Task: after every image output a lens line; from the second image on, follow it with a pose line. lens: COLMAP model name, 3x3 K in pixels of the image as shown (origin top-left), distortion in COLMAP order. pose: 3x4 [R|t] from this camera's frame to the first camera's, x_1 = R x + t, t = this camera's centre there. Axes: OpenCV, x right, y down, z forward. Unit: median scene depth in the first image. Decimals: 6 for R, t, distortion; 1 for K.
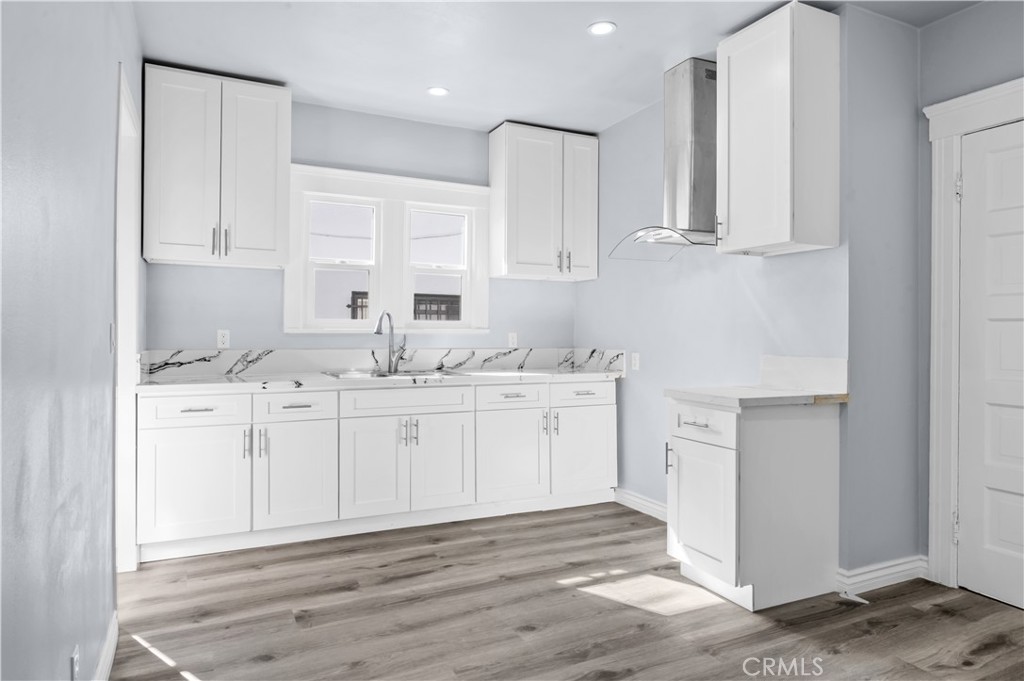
lens RADIAL K [[632.2, 0, 512.7], [0, 632.2, 332.9], [0, 0, 1]] dist [-0.004540, 0.000905]
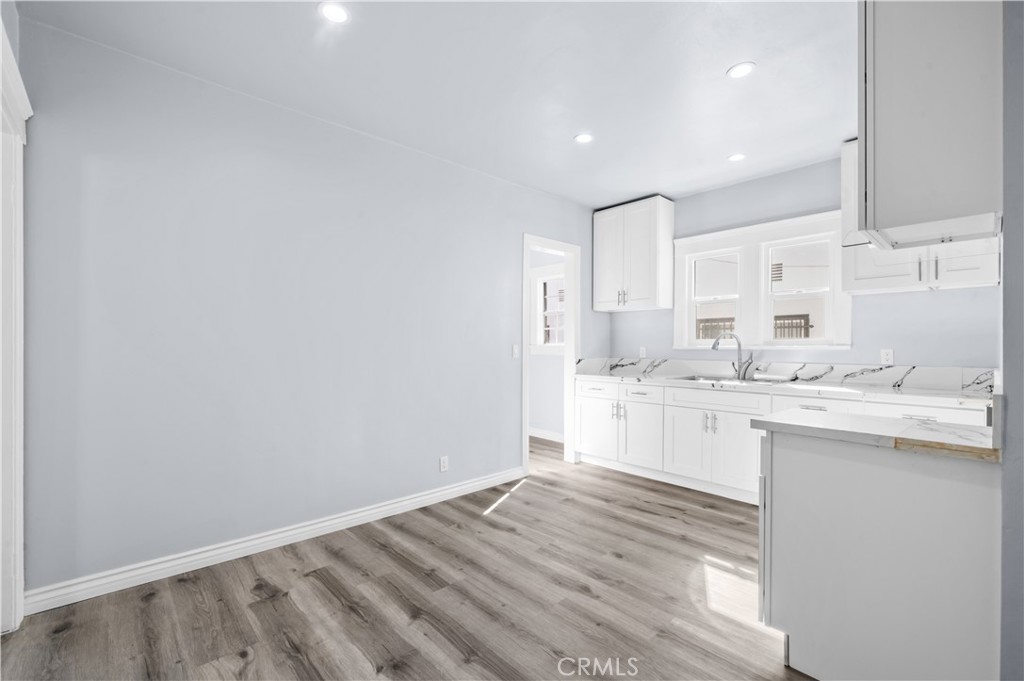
lens RADIAL K [[450.8, 0, 513.1], [0, 450.8, 347.4], [0, 0, 1]] dist [0.002209, -0.000100]
pose [[0.274600, -0.001364, -0.961557, 0.674445], [-0.000990, 0.999998, -0.001701, -0.001561], [0.961558, 0.001419, 0.274598, 0.349549]]
